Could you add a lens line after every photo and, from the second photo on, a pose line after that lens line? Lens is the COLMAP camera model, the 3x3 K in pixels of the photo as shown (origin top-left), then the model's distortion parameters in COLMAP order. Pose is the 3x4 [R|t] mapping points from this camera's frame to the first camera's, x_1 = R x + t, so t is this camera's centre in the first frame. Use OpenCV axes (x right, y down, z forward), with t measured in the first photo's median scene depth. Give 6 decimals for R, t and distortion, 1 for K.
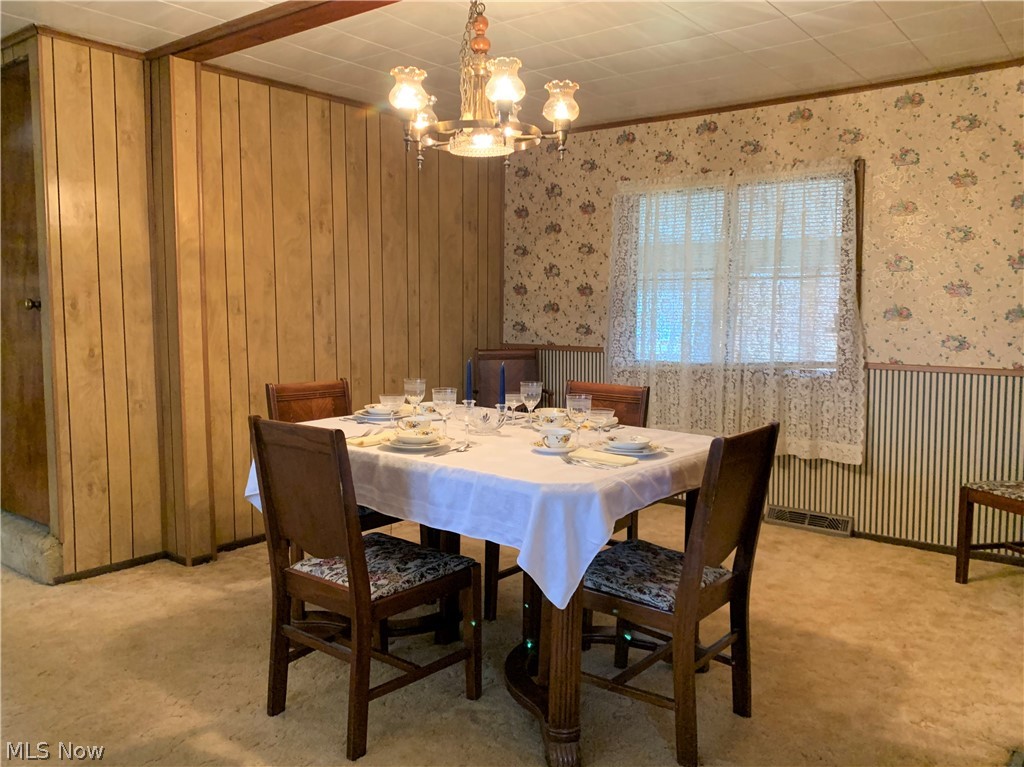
lens RADIAL K [[812.1, 0, 536.6], [0, 812.1, 365.2], [0, 0, 1]] dist [0.033758, -0.000699]
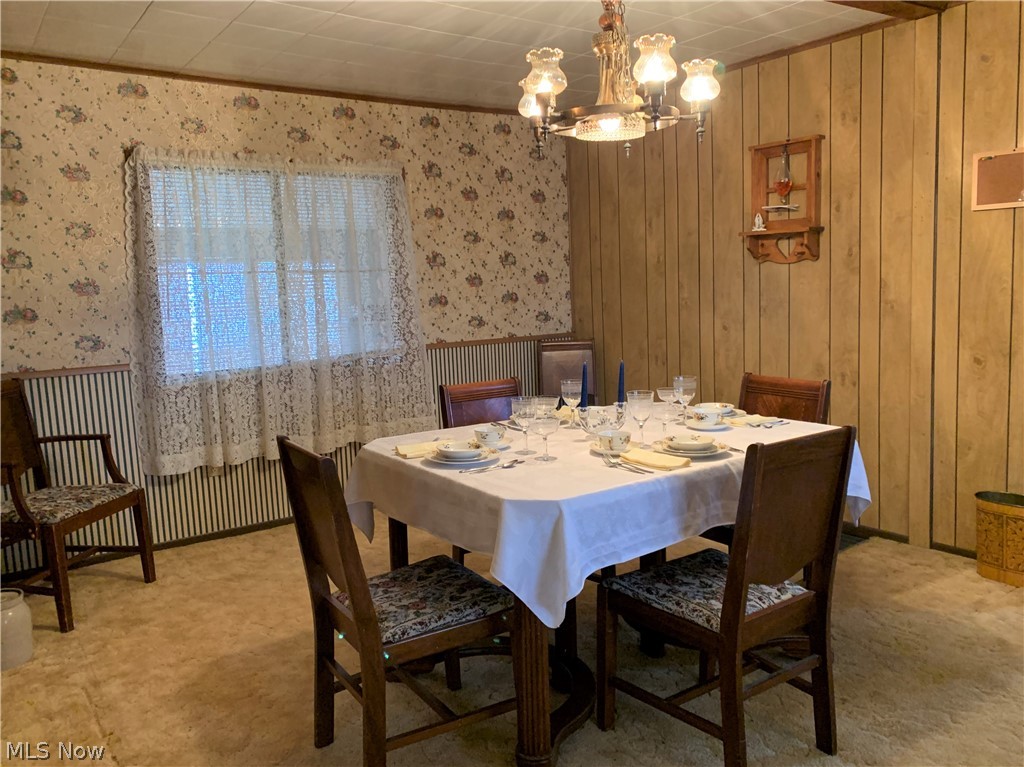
lens RADIAL K [[831.4, 0, 512.5], [0, 831.4, 368.0], [0, 0, 1]] dist [0.068699, -0.004831]
pose [[0.311617, -0.110834, 0.943722, -0.654384], [0.113679, 0.990389, 0.078777, -0.047315], [-0.943383, 0.082733, 0.321221, 0.495025]]
